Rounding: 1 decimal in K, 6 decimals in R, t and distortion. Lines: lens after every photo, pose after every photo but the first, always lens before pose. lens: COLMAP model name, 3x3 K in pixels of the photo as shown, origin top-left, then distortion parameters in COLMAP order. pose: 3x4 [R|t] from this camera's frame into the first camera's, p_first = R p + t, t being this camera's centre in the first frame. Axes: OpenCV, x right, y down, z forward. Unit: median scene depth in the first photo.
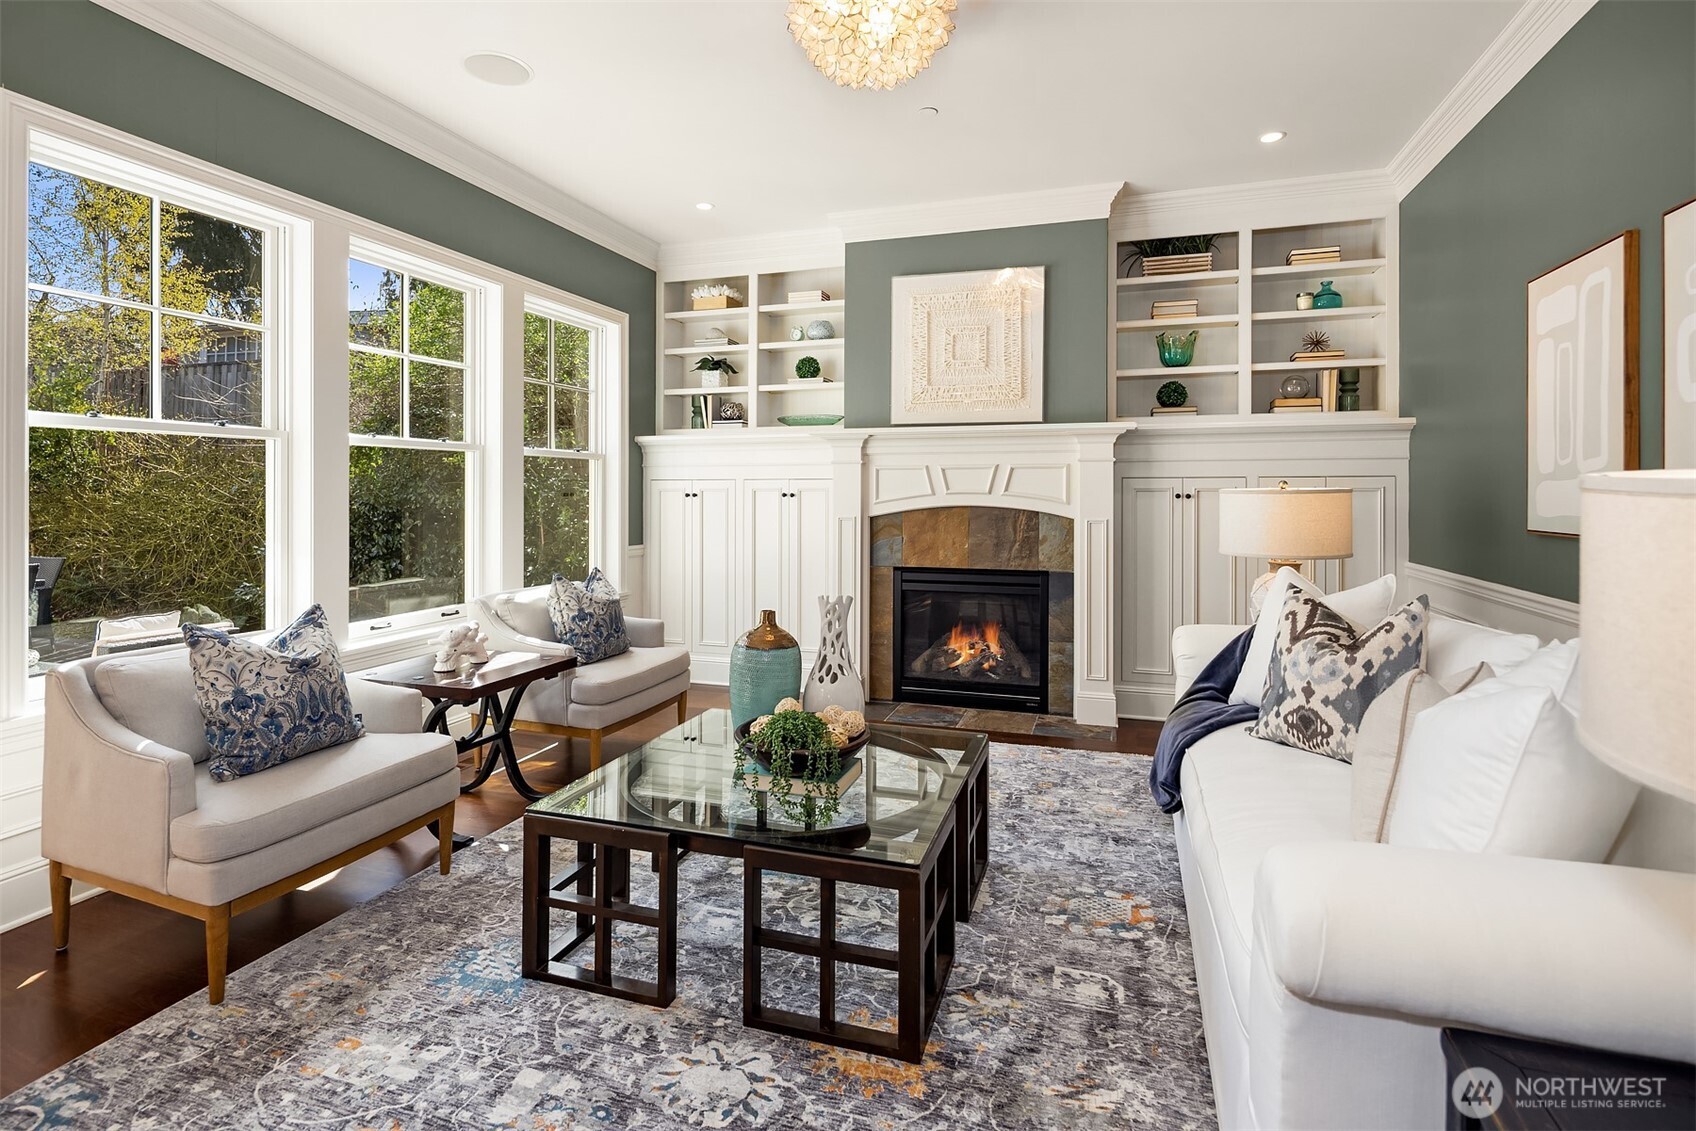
lens RADIAL K [[822.4, 0, 856.9], [0, 822.4, 488.7], [0, 0, 1]] dist [-0.001868, -0.002943]
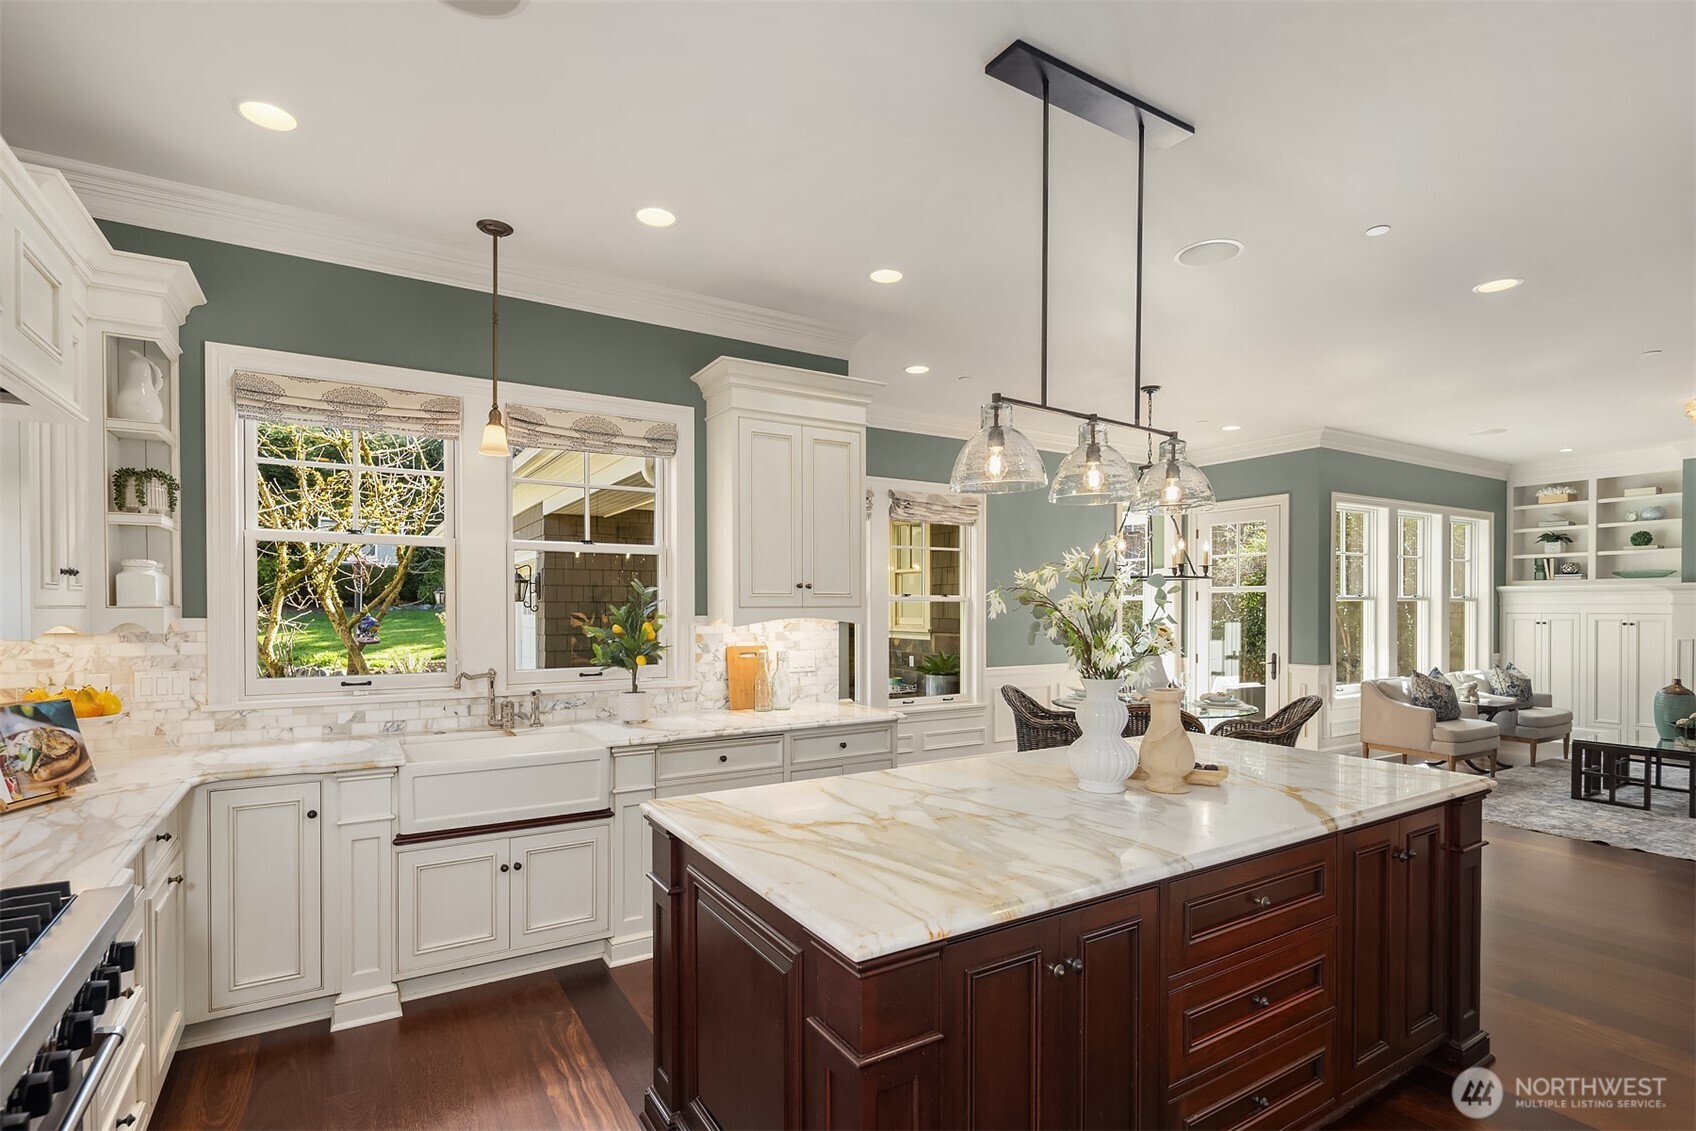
lens RADIAL K [[822.4, 0, 848.9], [0, 822.4, 617.4], [0, 0, 1]] dist [-0.001868, -0.002943]
pose [[0.761673, 0.006761, -0.647926, -0.189816], [0.000317, 0.999942, 0.010806, -0.020388], [0.647962, -0.008436, 0.761626, -1.054762]]
